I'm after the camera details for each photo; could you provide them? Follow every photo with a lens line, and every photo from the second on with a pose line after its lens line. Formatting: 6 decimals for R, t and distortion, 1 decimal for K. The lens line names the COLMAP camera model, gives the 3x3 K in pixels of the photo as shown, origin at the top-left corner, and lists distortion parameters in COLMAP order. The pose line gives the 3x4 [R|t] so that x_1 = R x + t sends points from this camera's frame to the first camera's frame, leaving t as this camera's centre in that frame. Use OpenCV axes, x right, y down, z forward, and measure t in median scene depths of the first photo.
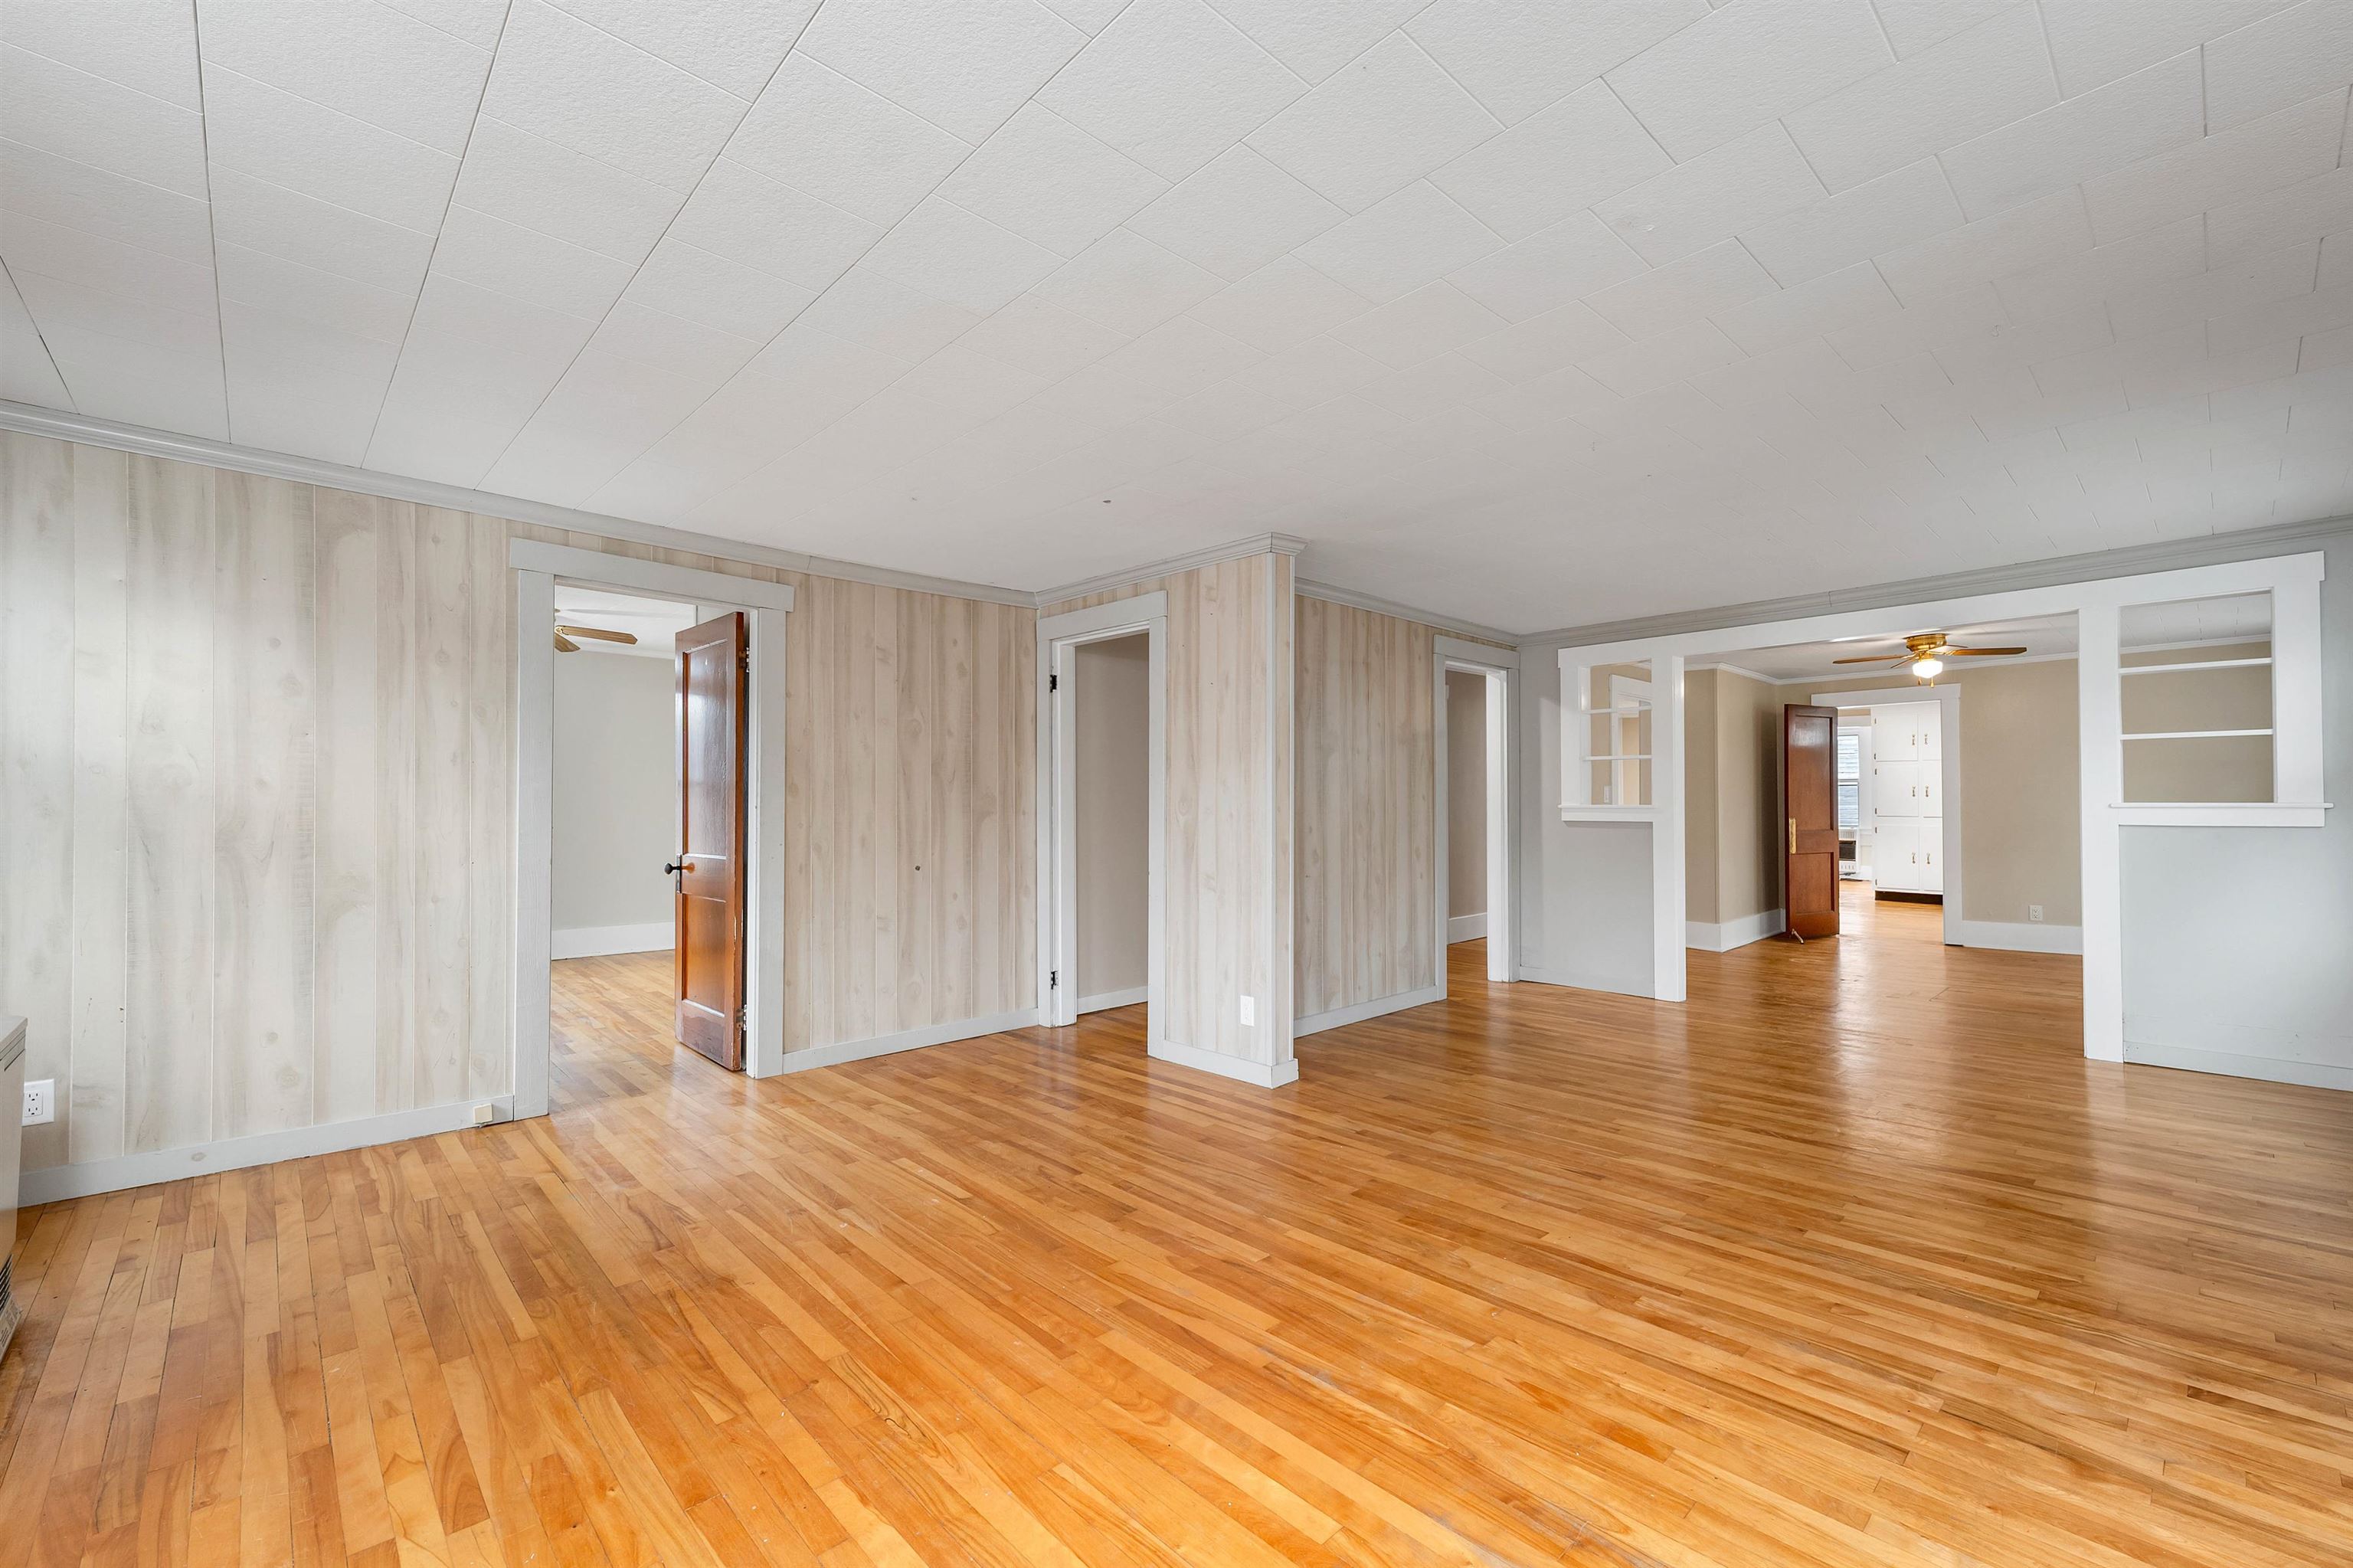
lens RADIAL K [[974.5, 0, 1176.5], [0, 974.5, 784.0], [0, 0, 1]] dist [0.001428, 0.000295]
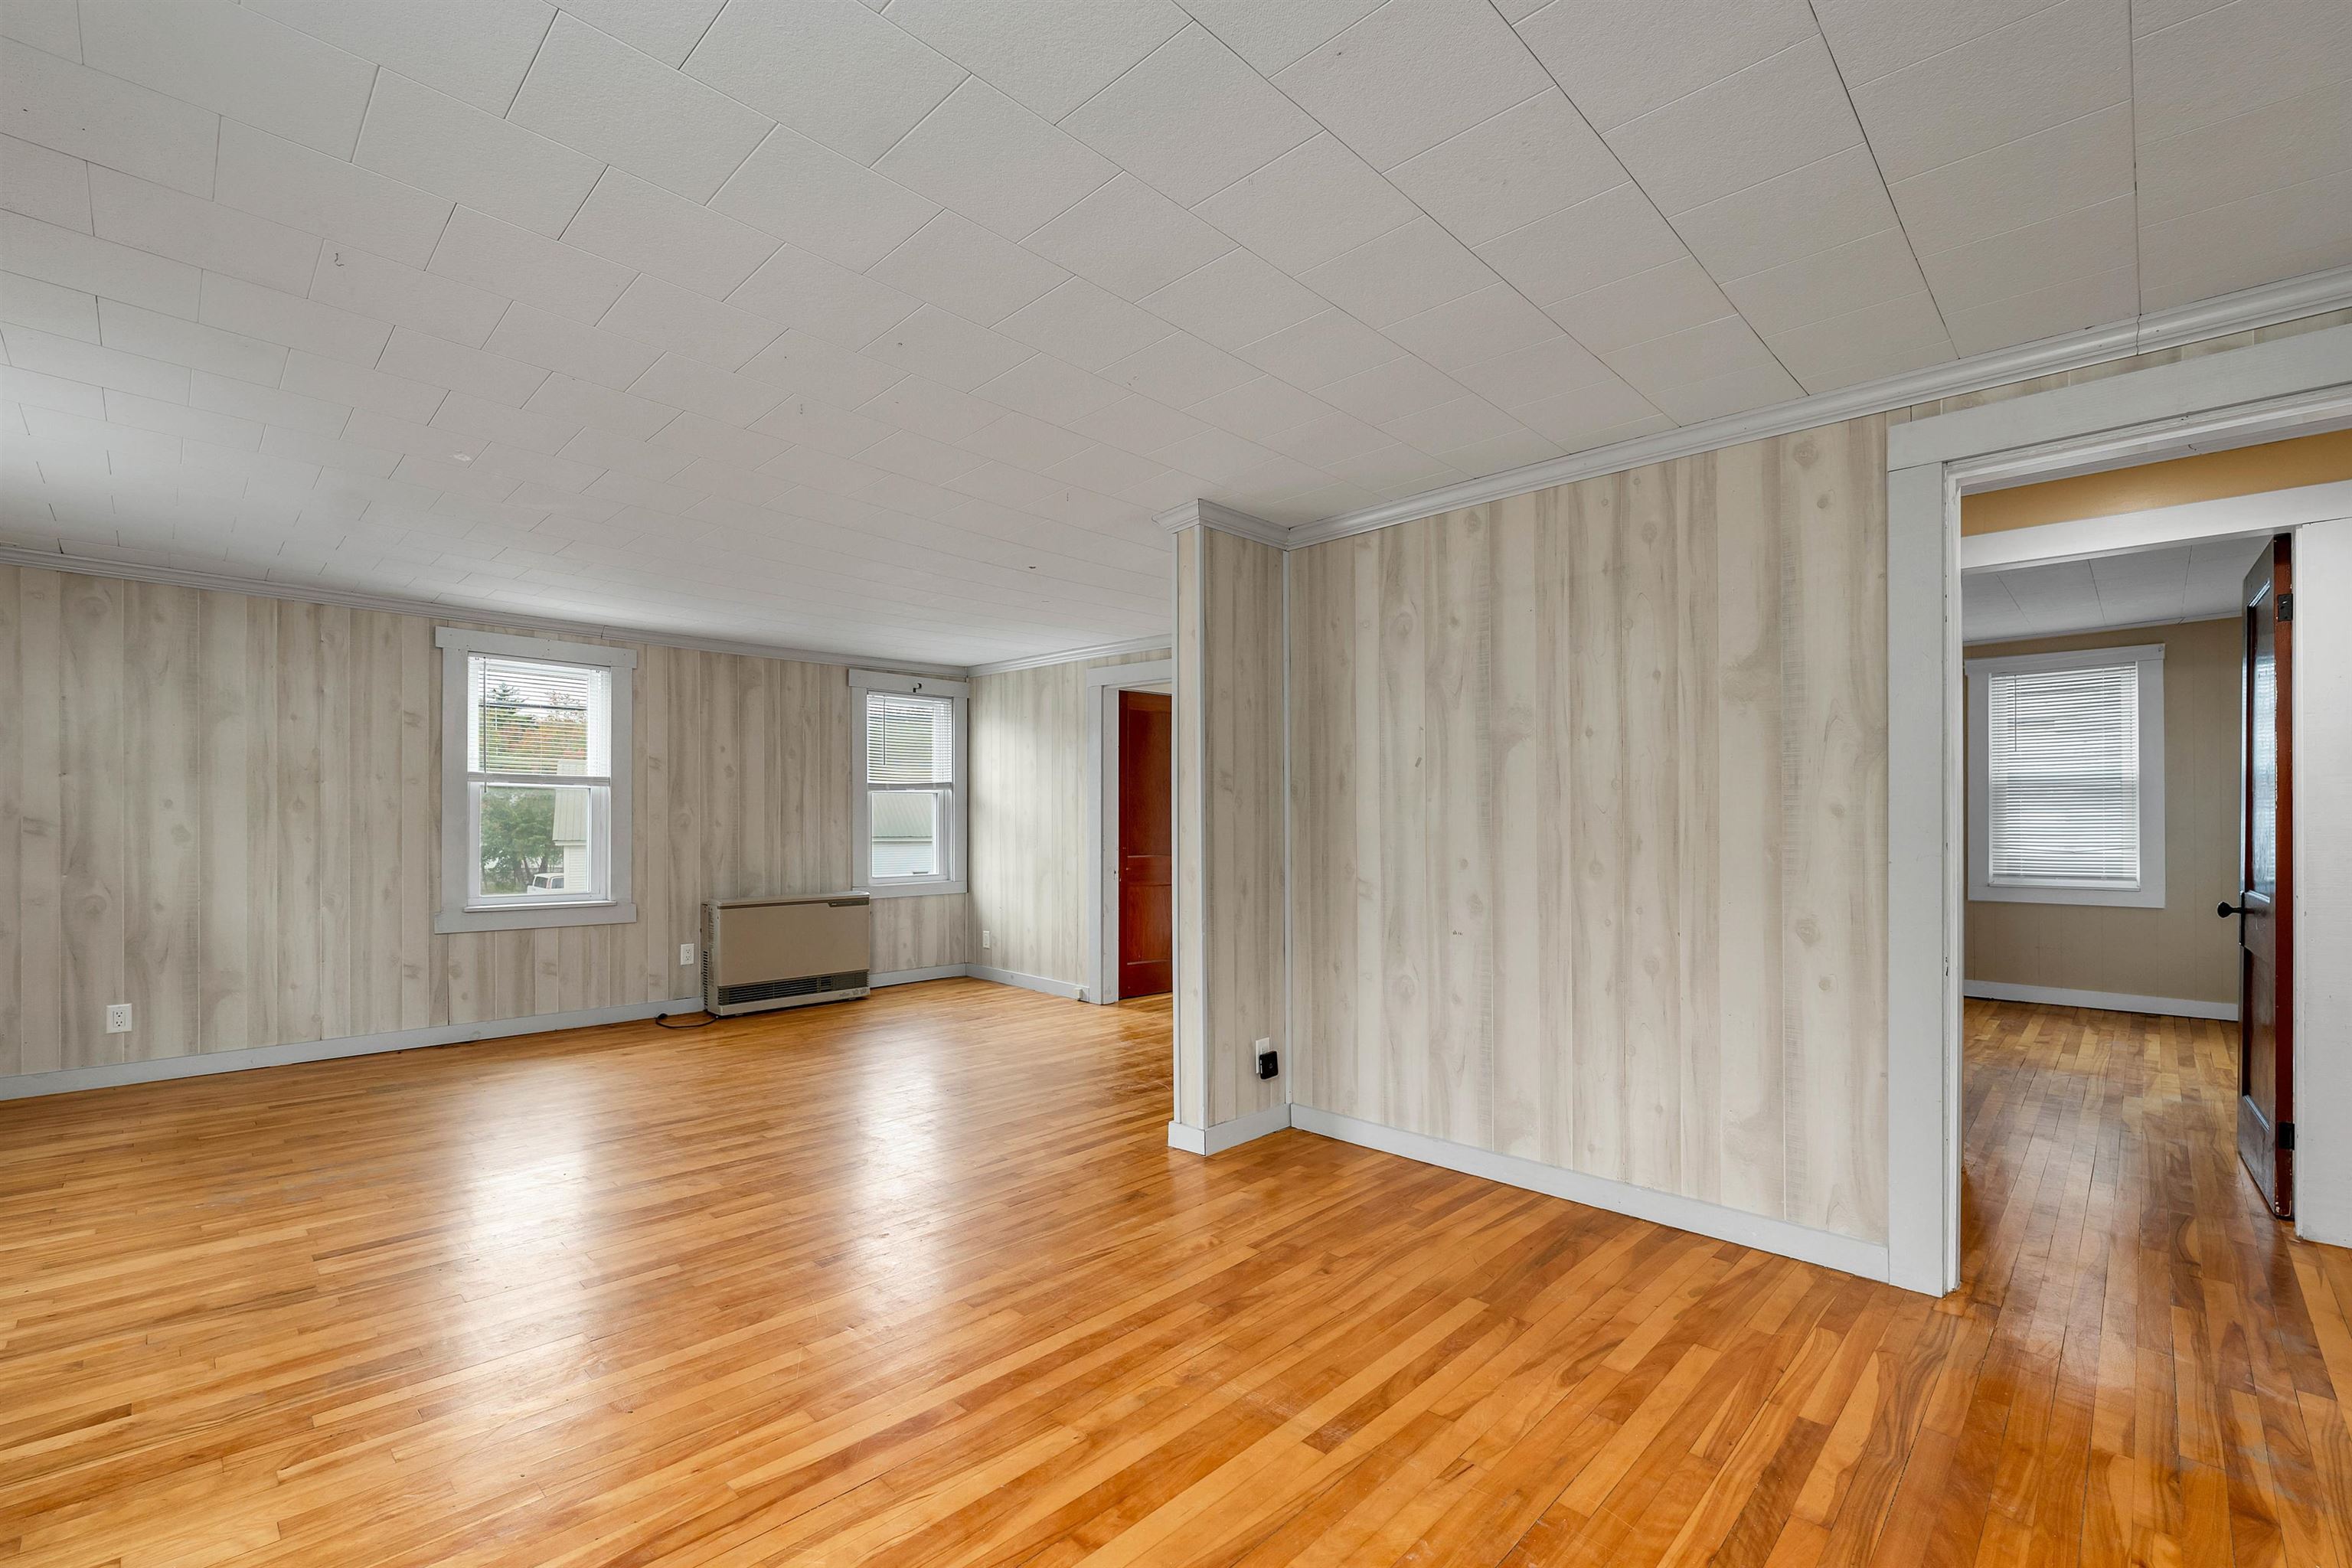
lens RADIAL K [[1008.4, 0, 1176.8], [0, 1008.4, 816.5], [0, 0, 1]] dist [0.000590, -0.000166]
pose [[0.044730, -0.001776, -0.998998, 0.774947], [0.019066, 0.999818, -0.000923, 0.012185], [0.998817, -0.019005, 0.044755, 0.745109]]
